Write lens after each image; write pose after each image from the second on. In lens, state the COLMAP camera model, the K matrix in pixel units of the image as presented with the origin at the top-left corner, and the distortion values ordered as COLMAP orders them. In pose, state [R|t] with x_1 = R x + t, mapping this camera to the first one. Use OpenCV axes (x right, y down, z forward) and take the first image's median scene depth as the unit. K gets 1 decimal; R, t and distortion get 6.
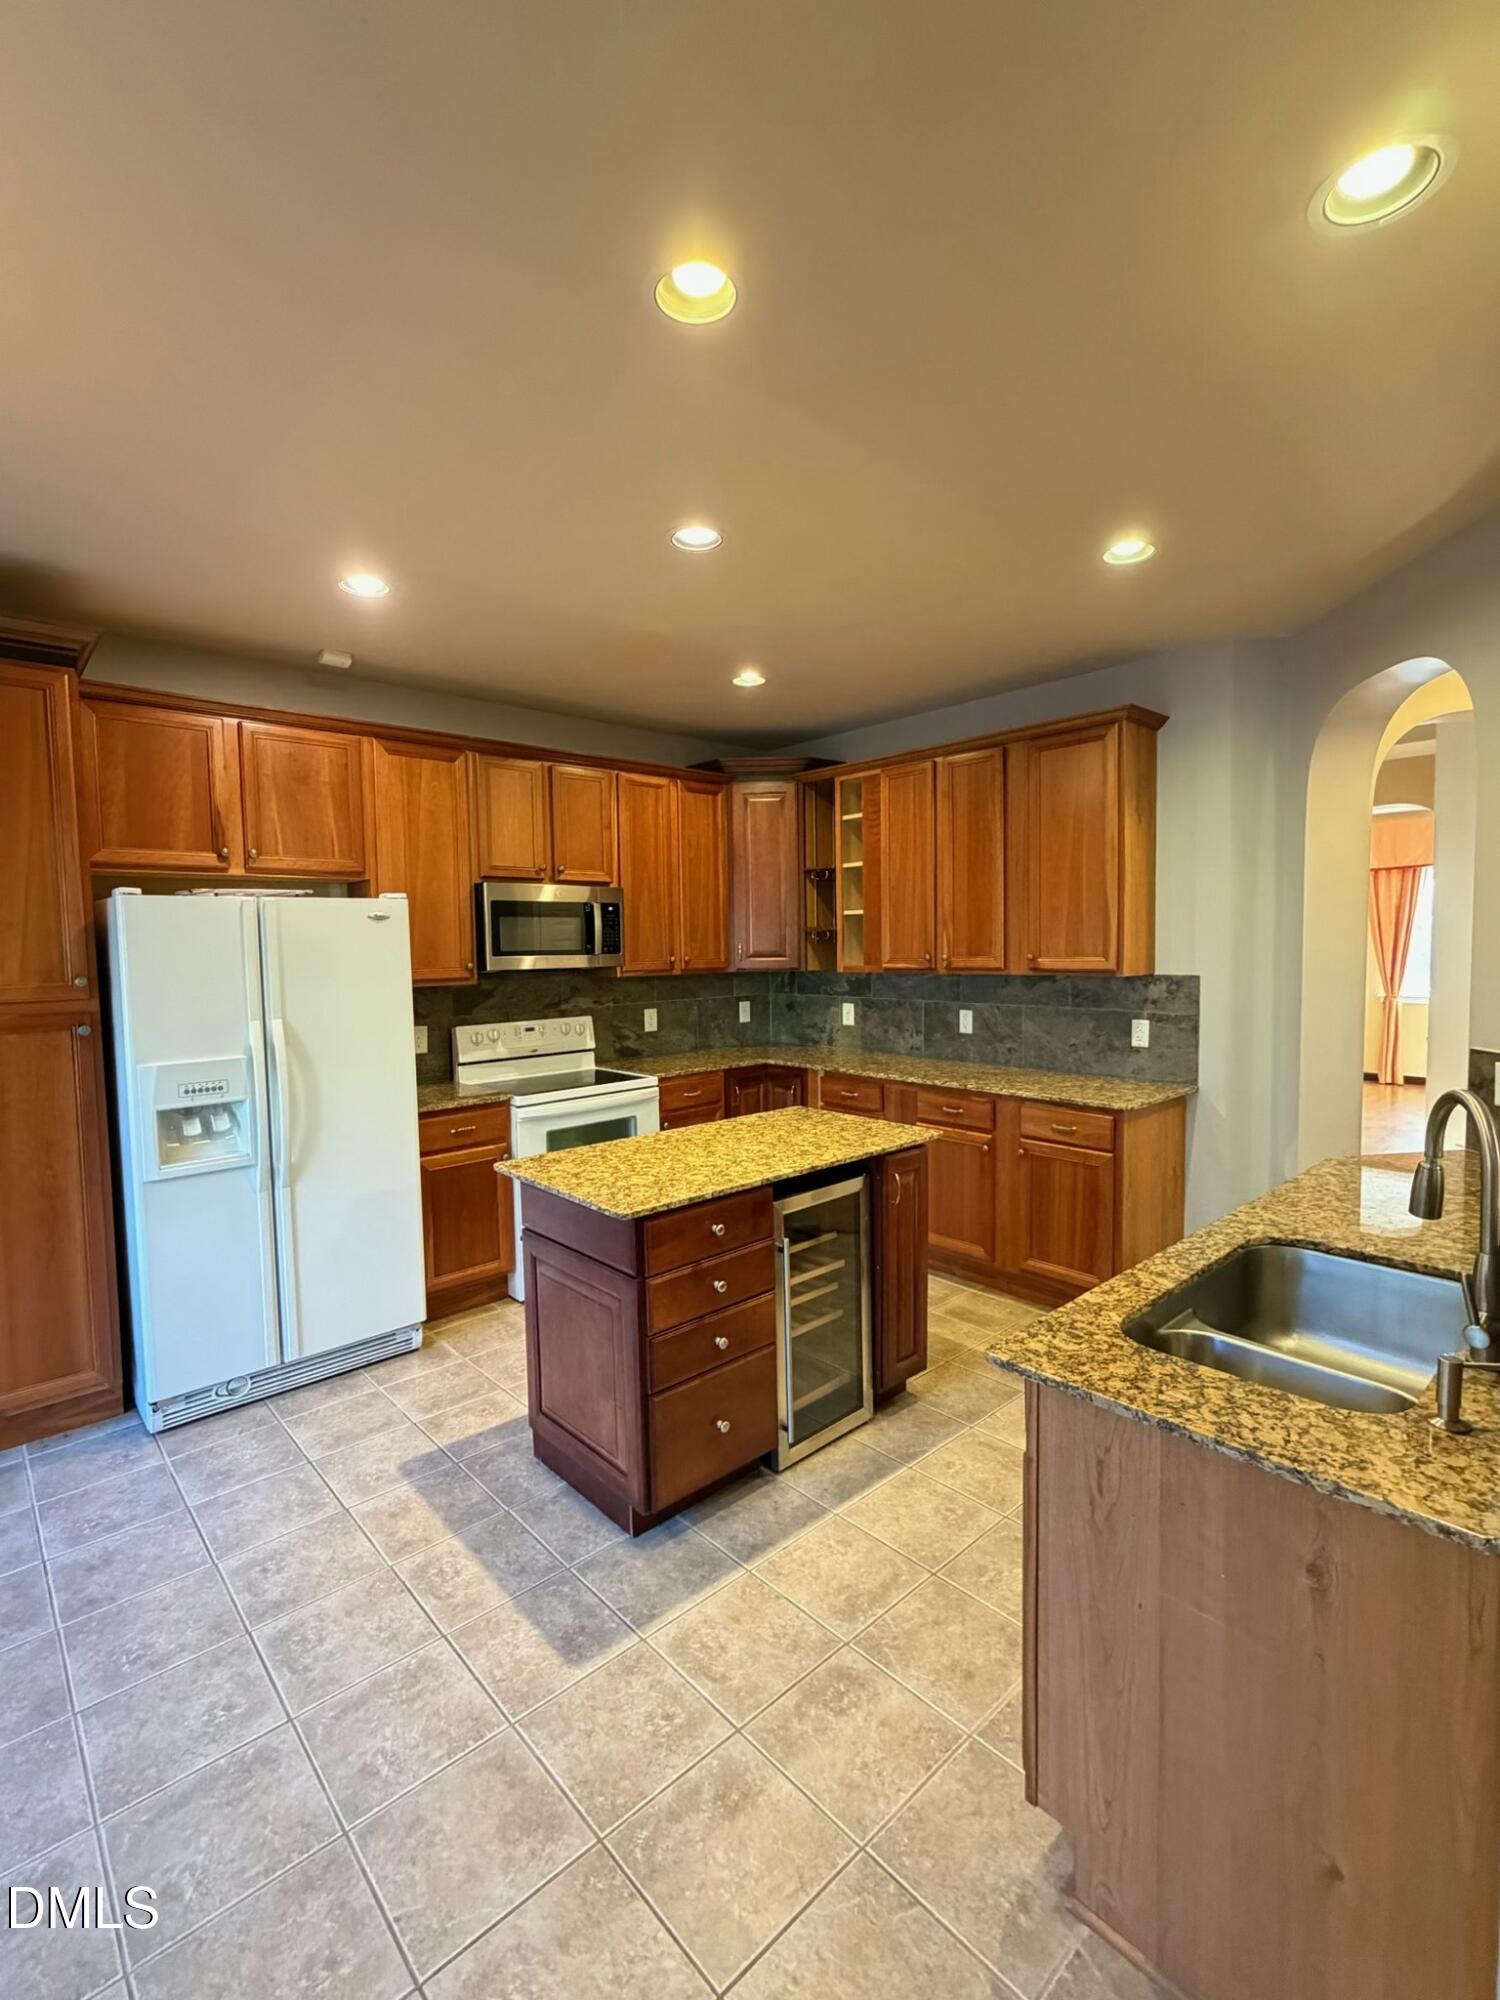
lens RADIAL K [[896.9, 0, 748.8], [0, 896.9, 998.3], [0, 0, 1]] dist [-0.000655, 0.000016]
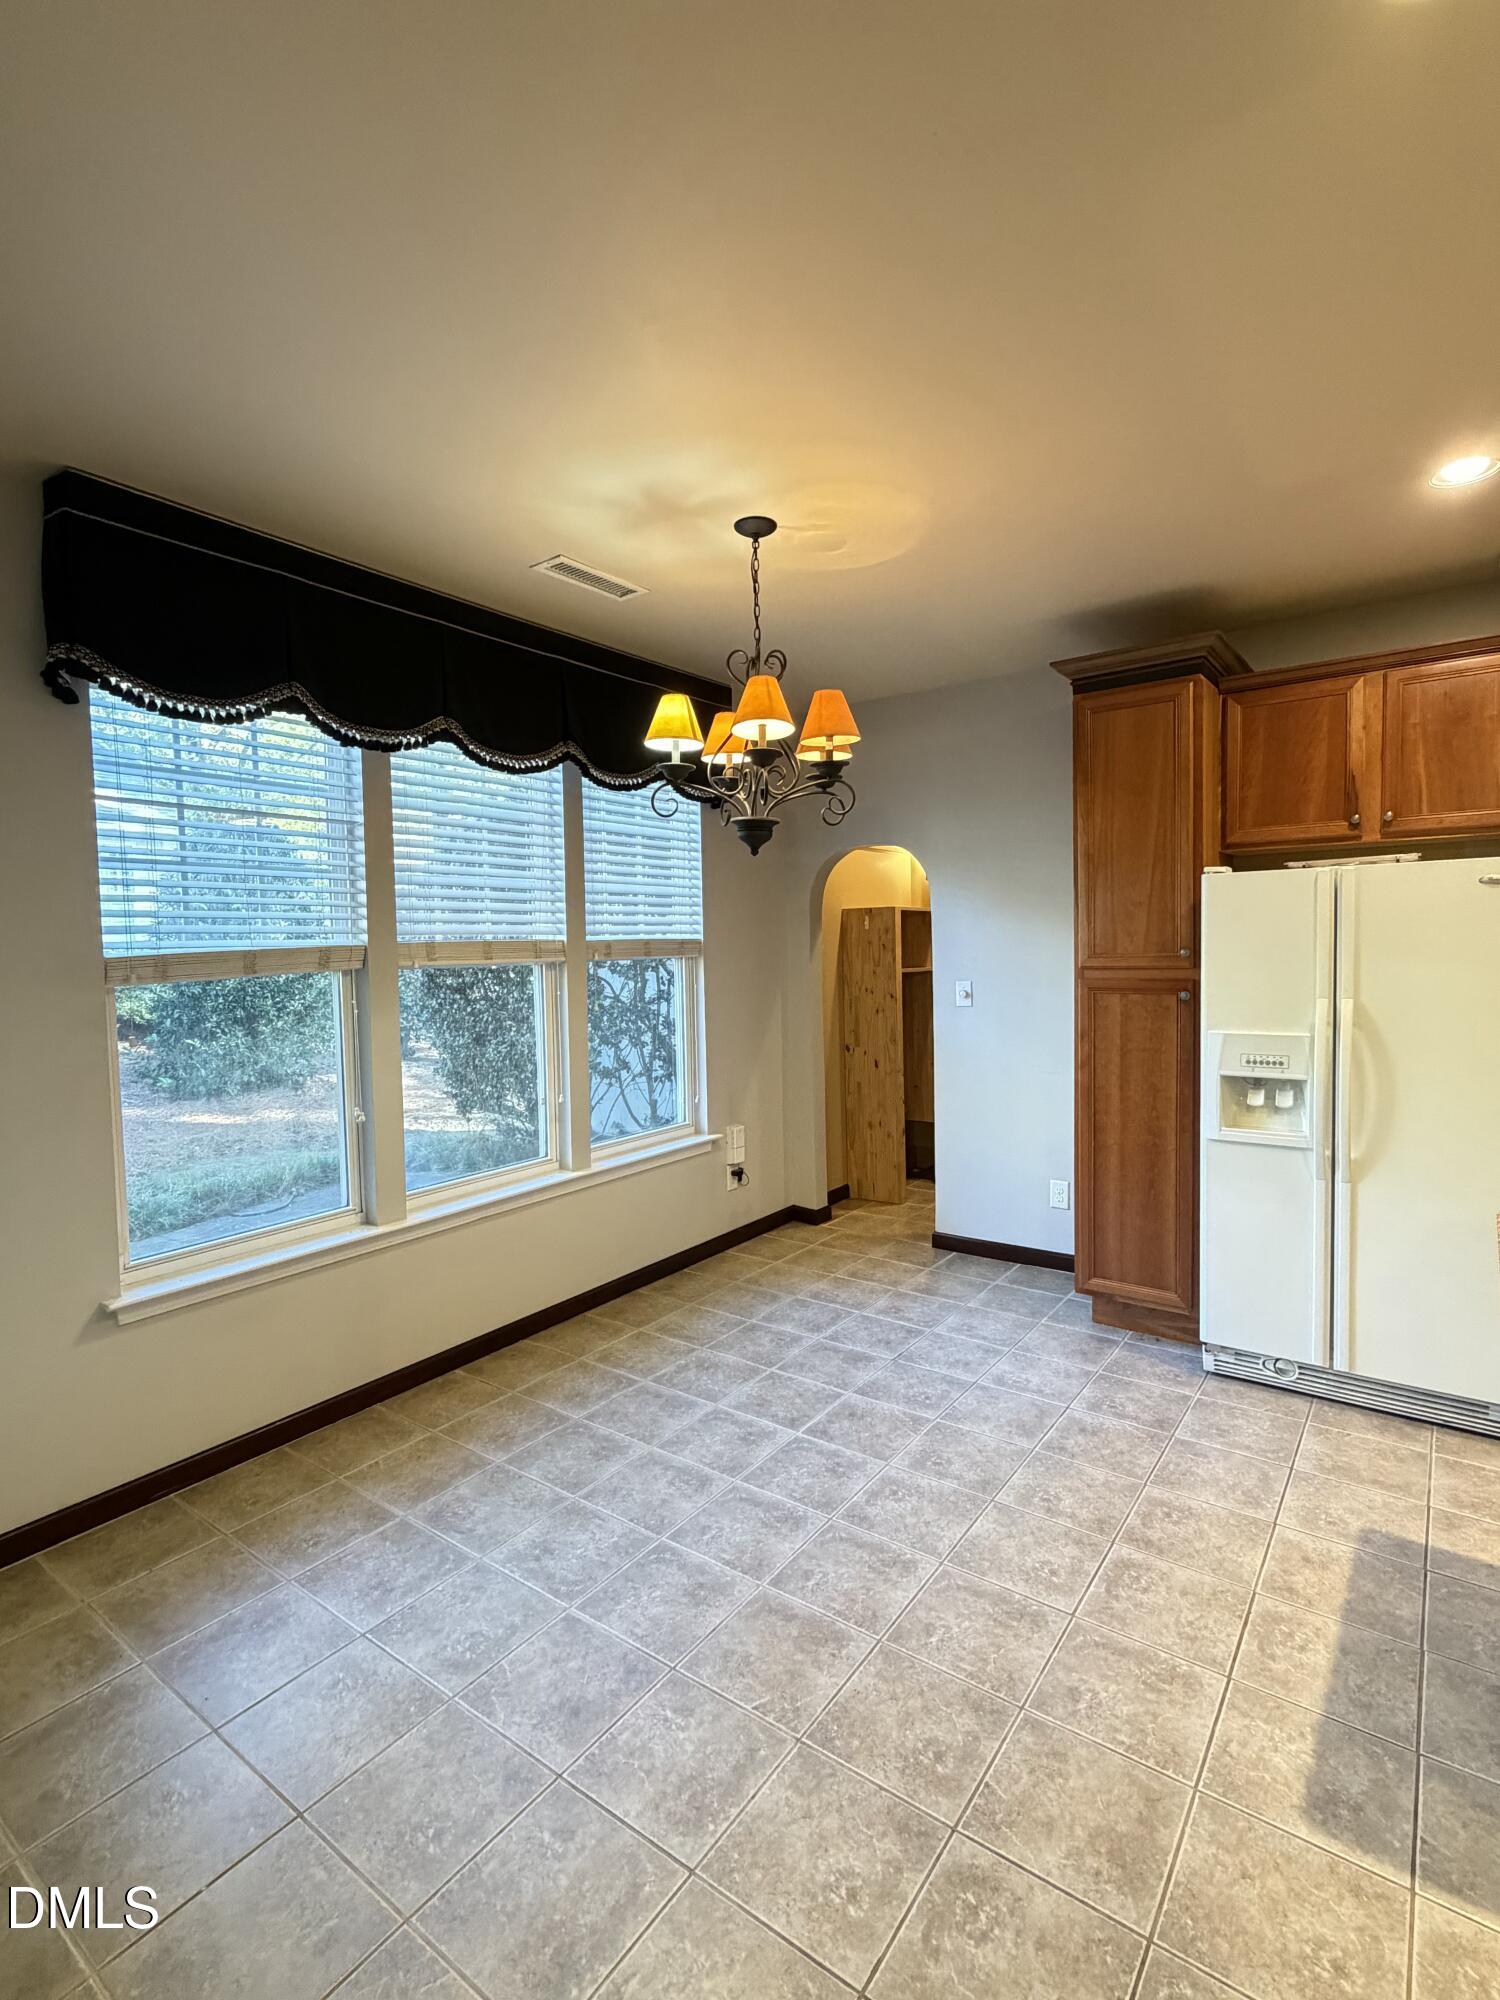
lens RADIAL K [[953.0, 0, 750.8], [0, 953.0, 998.2], [0, 0, 1]] dist [-0.001344, 0.000250]
pose [[0.204088, 0.071375, -0.976347, 0.356326], [-0.046457, 0.996921, 0.063168, -0.012672], [0.977850, 0.032467, 0.206776, 0.235249]]
